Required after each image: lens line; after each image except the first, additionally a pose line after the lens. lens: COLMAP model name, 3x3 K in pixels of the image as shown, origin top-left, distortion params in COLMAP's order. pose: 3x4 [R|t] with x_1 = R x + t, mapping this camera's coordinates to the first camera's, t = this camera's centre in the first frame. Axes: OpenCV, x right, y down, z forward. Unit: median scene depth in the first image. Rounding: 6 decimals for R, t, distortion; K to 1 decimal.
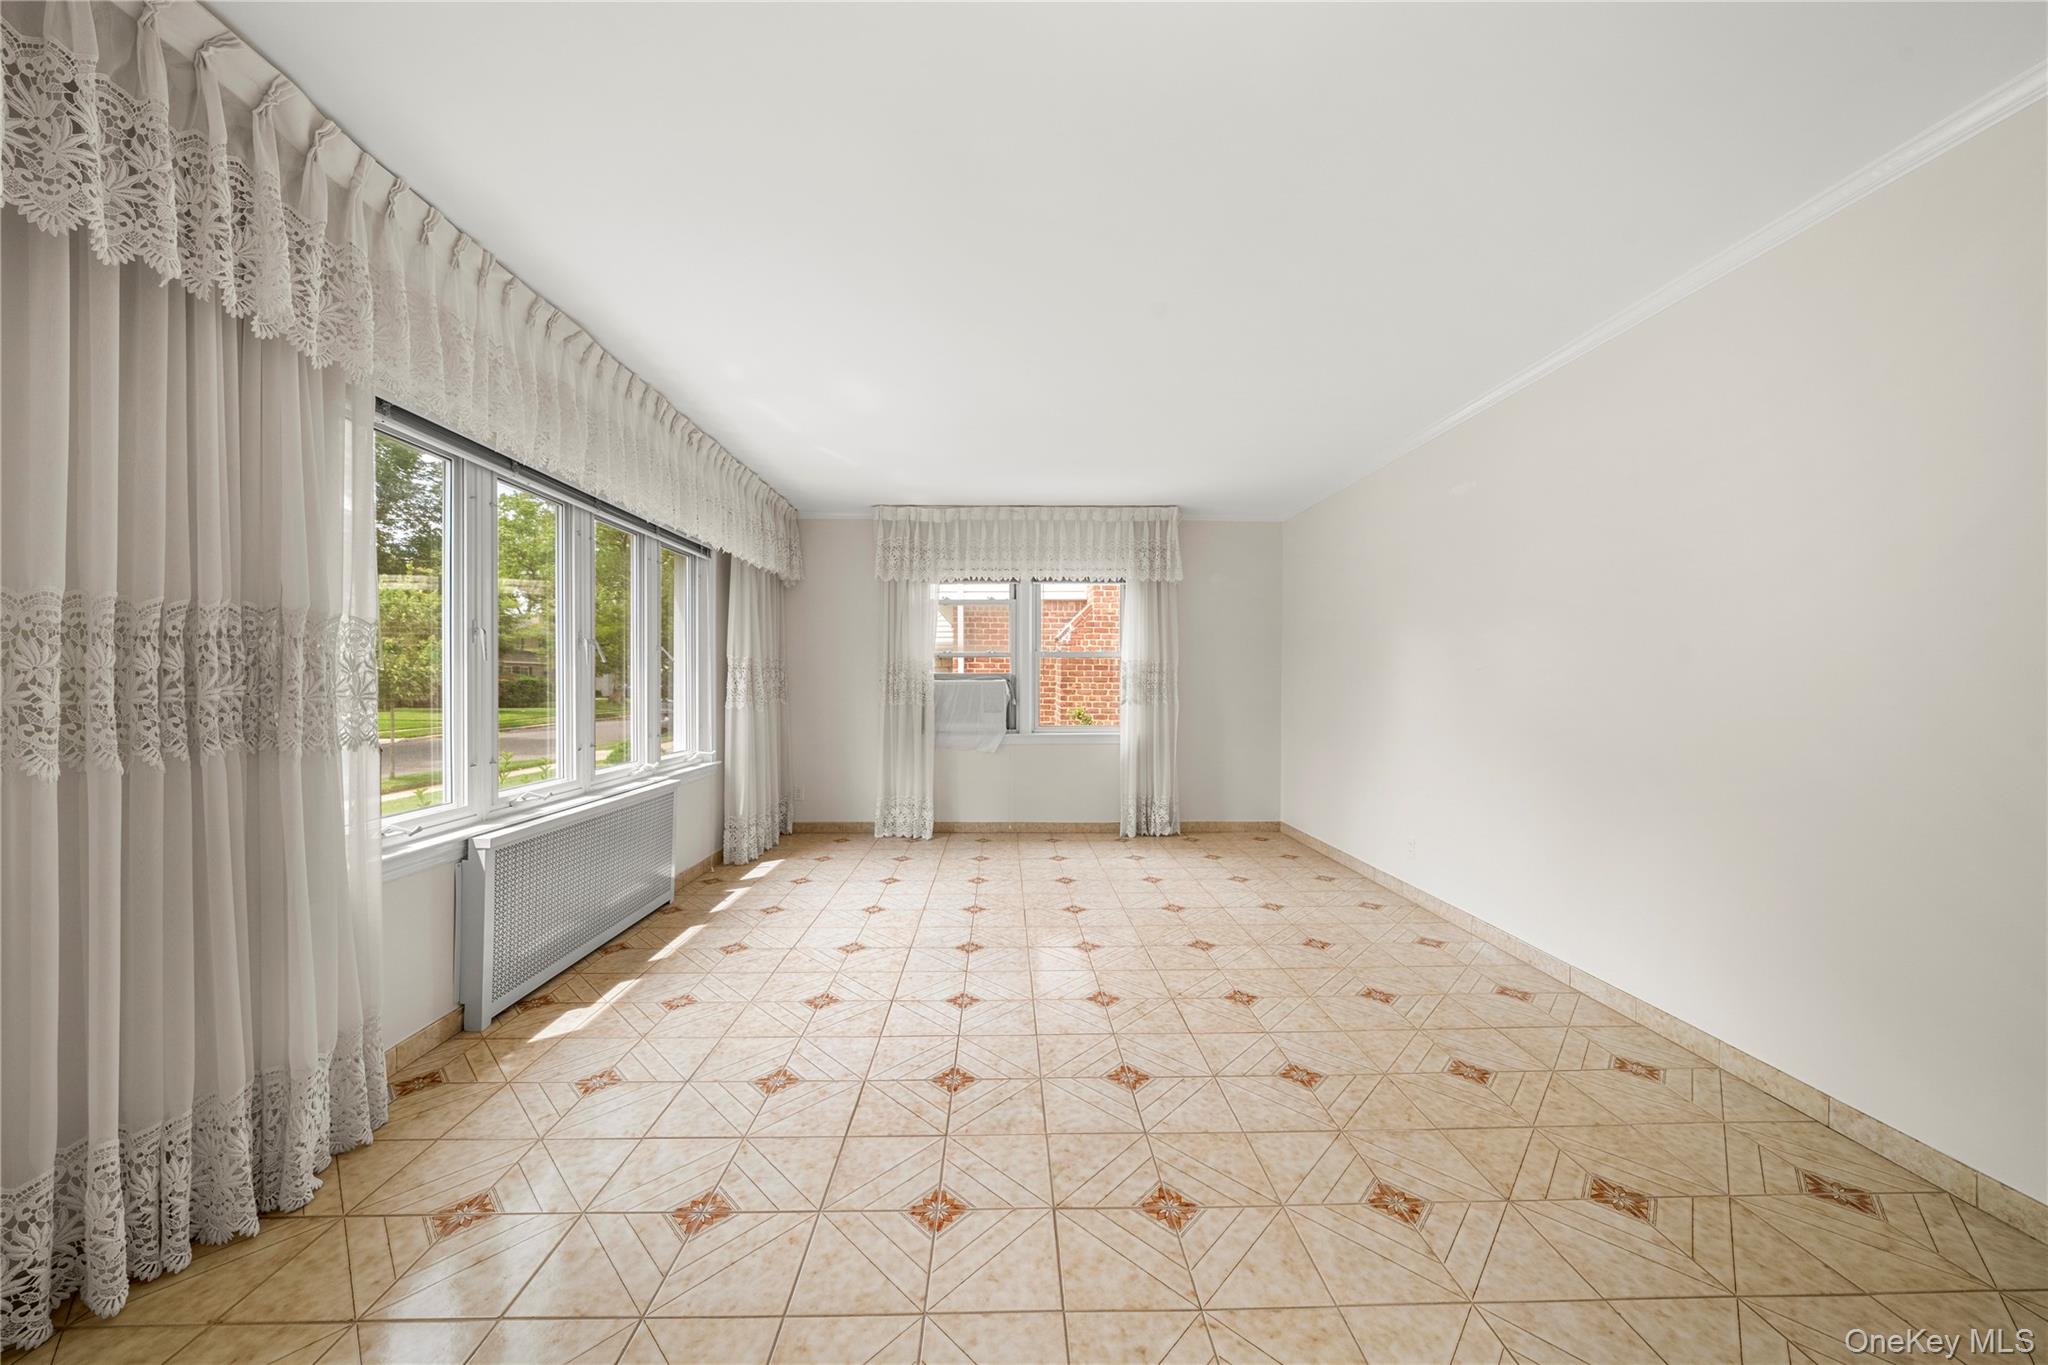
lens RADIAL K [[711.2, 0, 1020.4], [0, 711.2, 688.8], [0, 0, 1]] dist [-0.000067, -0.000206]
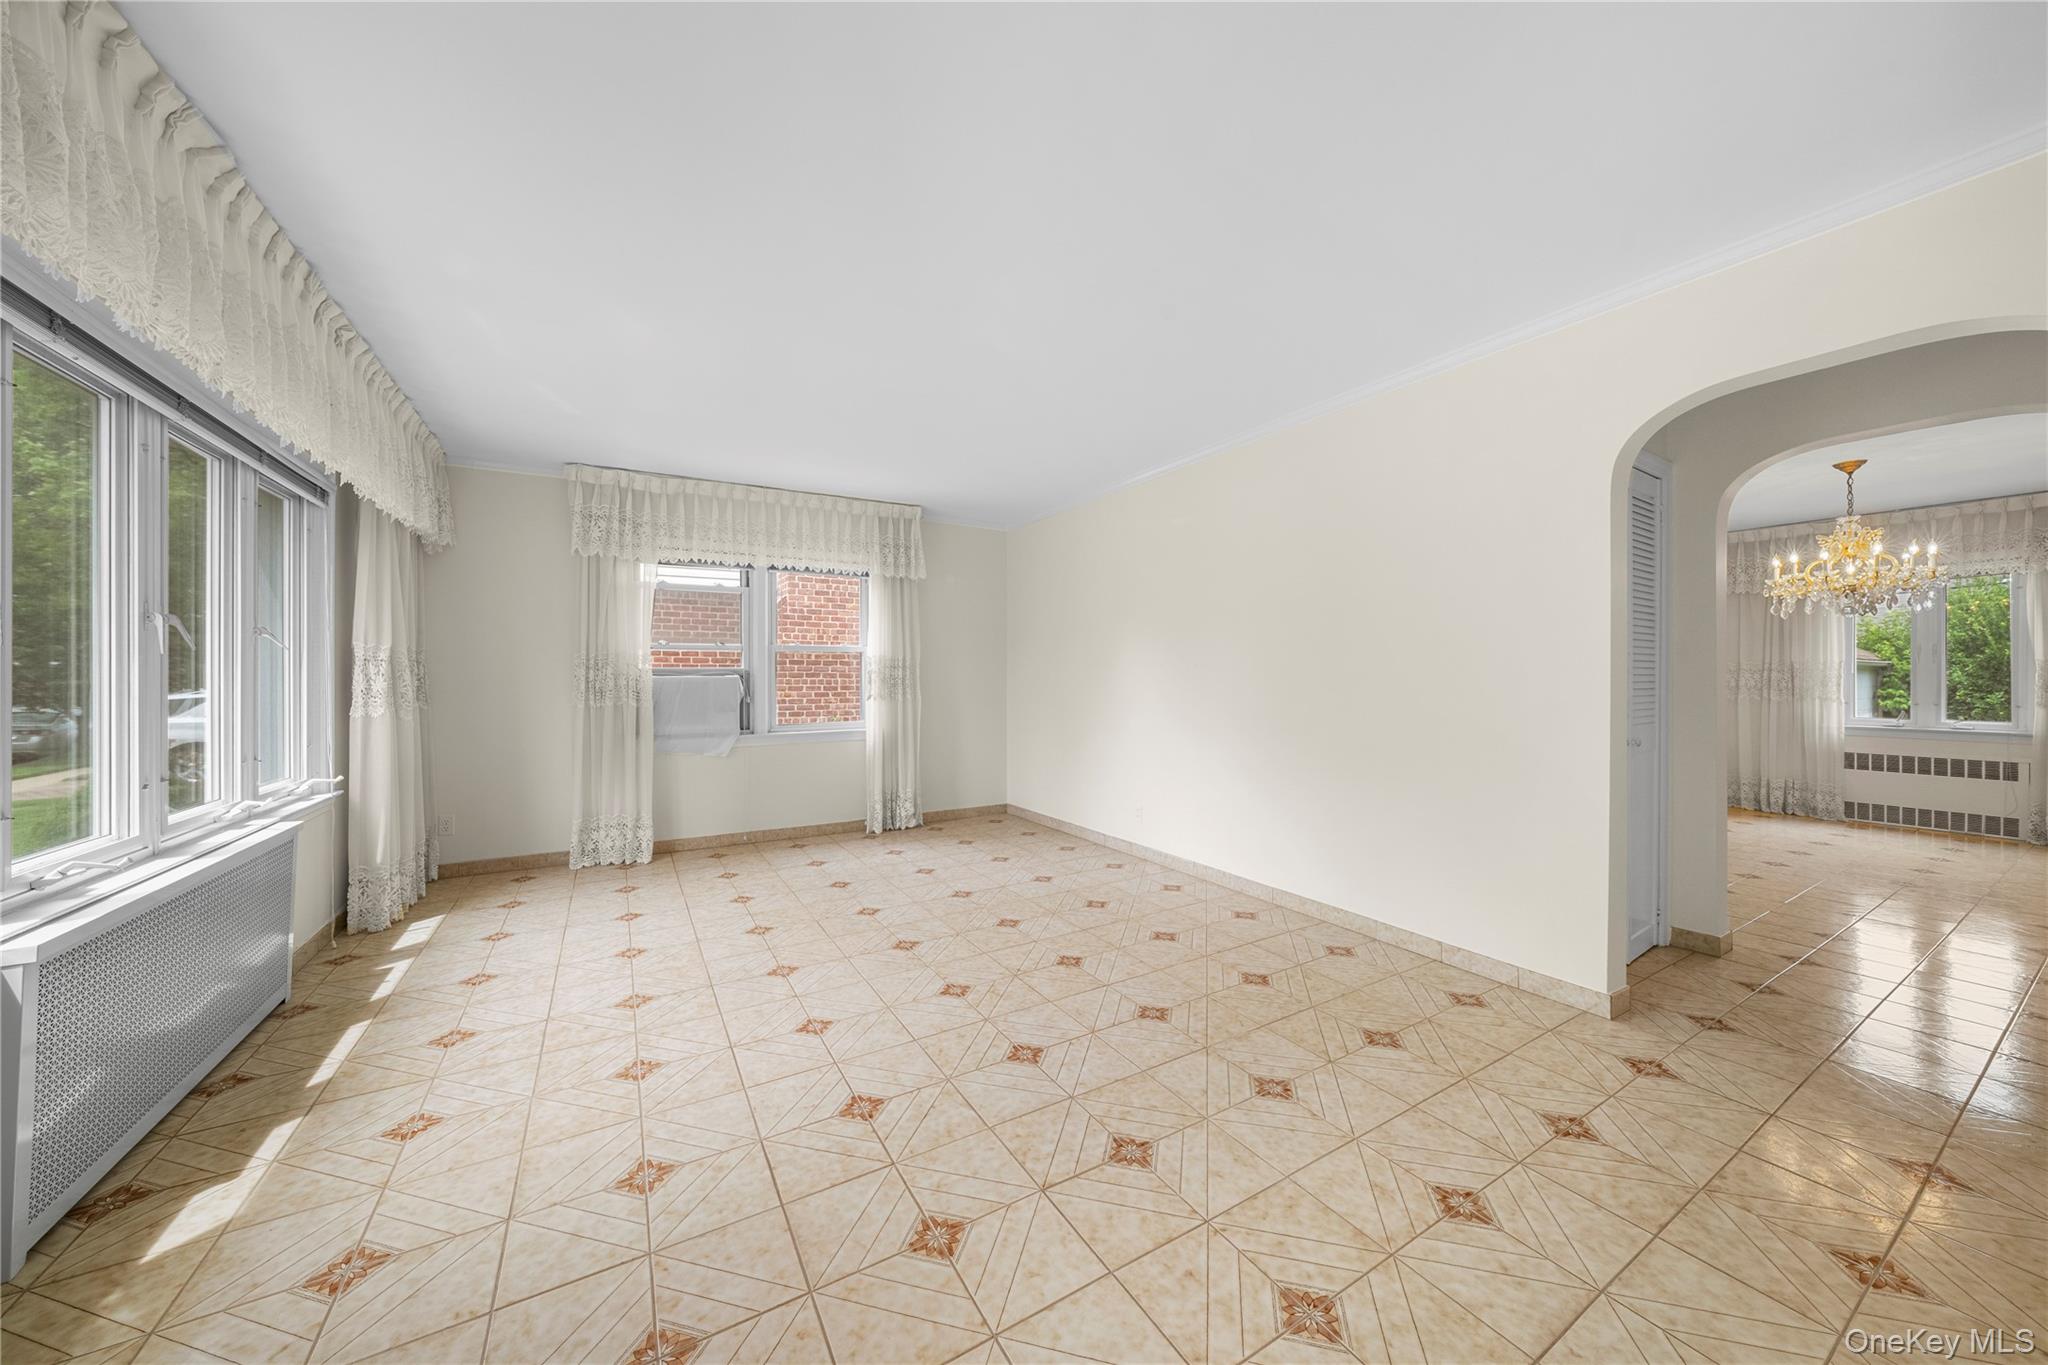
lens RADIAL K [[703.8, 0, 1033.6], [0, 703.8, 677.1], [0, 0, 1]] dist [0.000610, -0.000336]
pose [[0.870264, -0.005039, 0.492559, -0.194567], [0.009721, 0.999929, -0.006945, -0.000864], [-0.492489, 0.010832, 0.870251, 0.048785]]
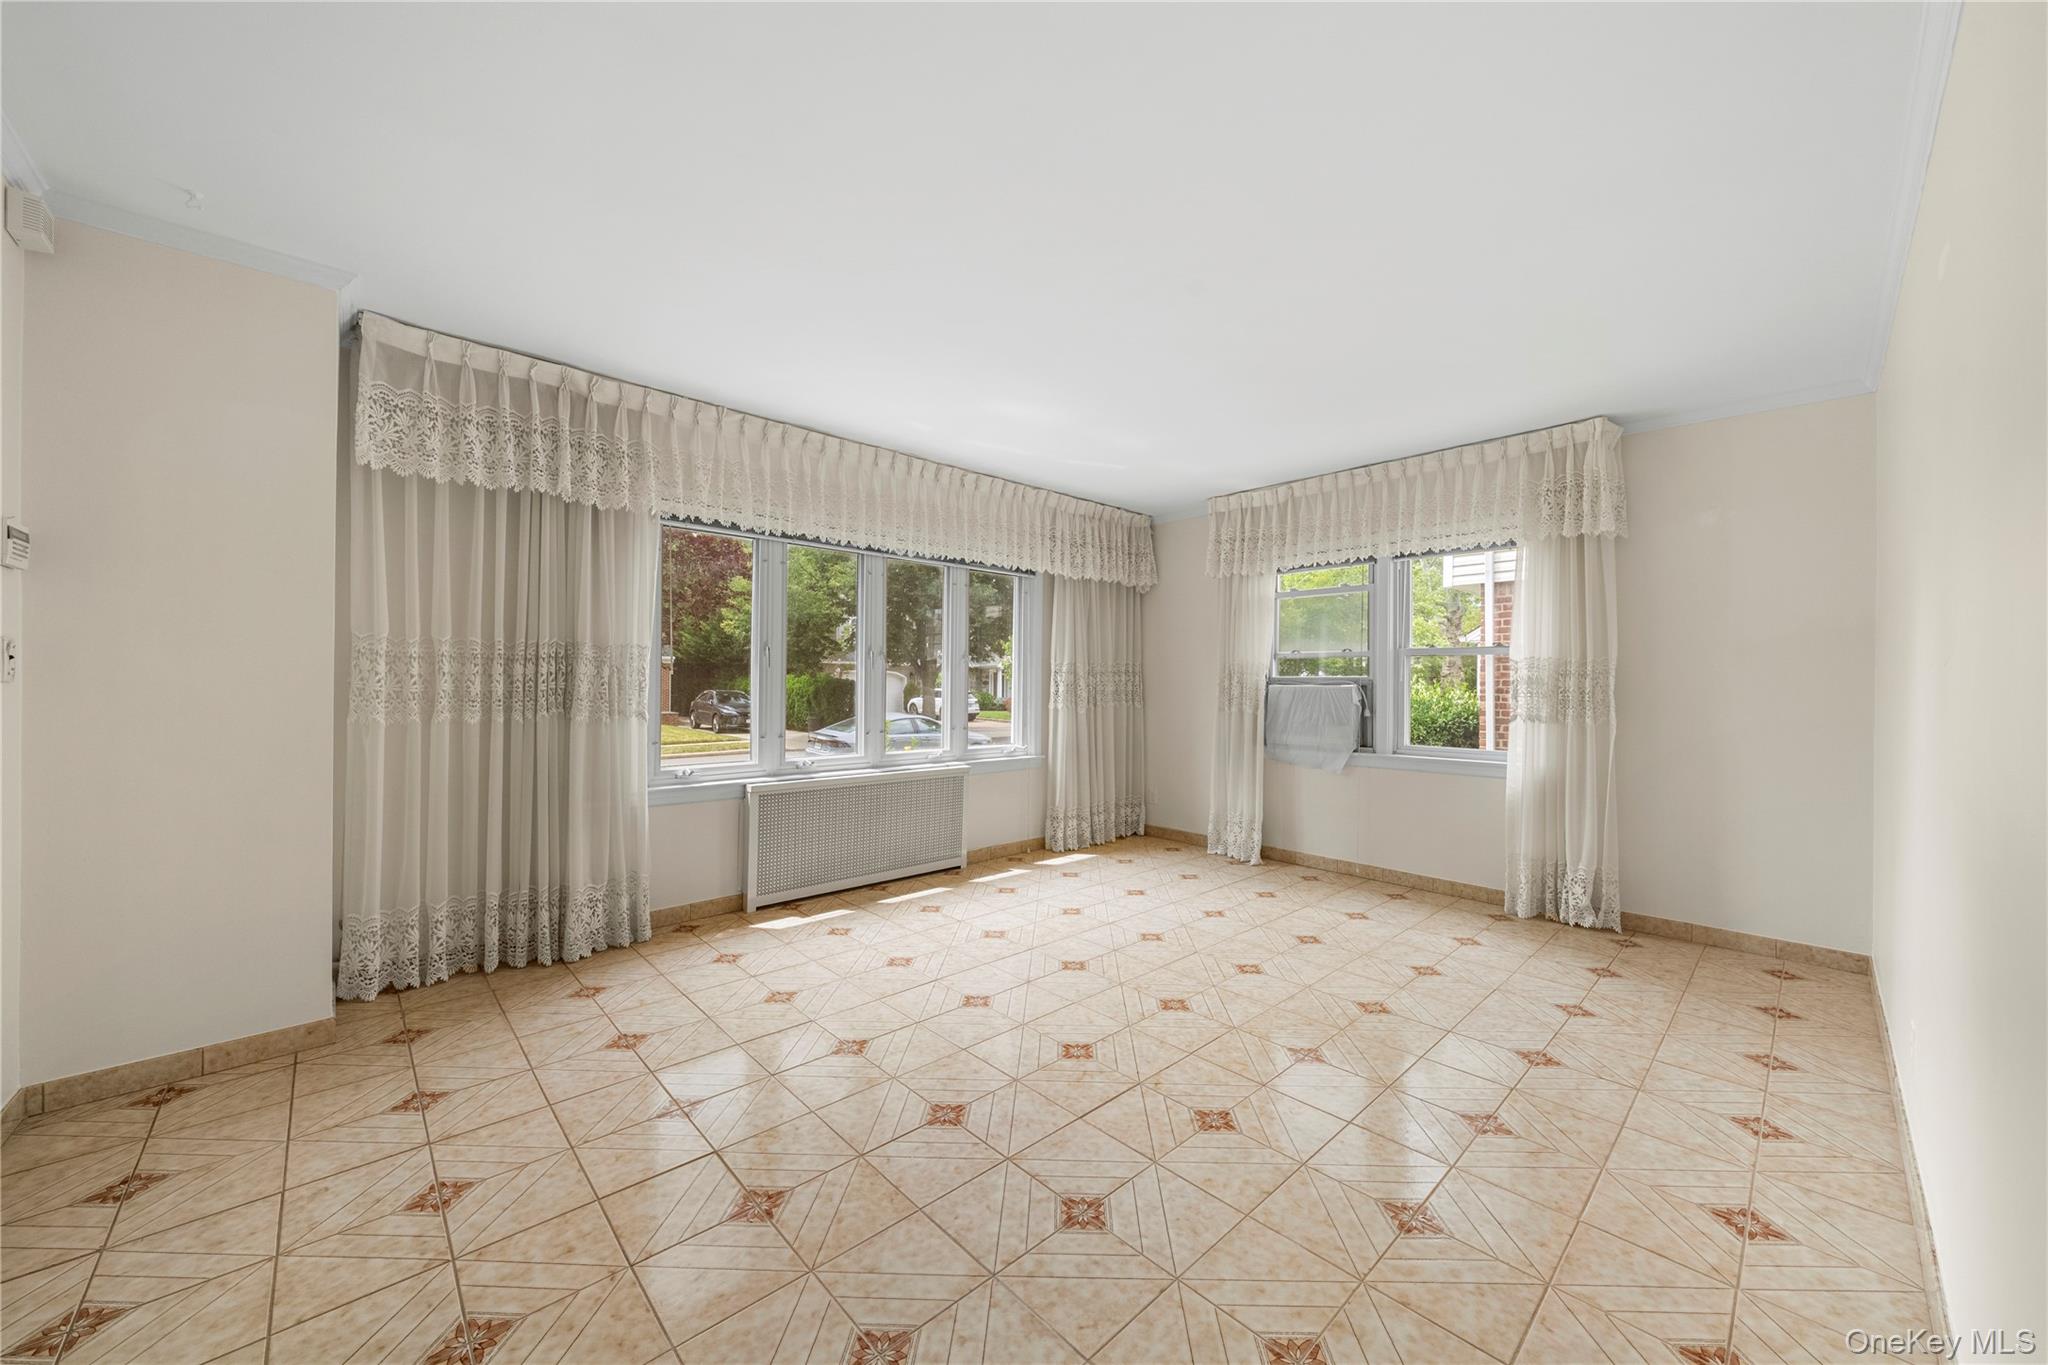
lens RADIAL K [[753.9, 0, 1047.1], [0, 753.9, 683.3], [0, 0, 1]] dist [0.000366, -0.000193]
pose [[0.671758, 0.006085, -0.740746, 0.540492], [-0.016539, 0.999840, -0.006785, -0.004318], [0.740586, 0.016809, 0.671751, 0.243692]]
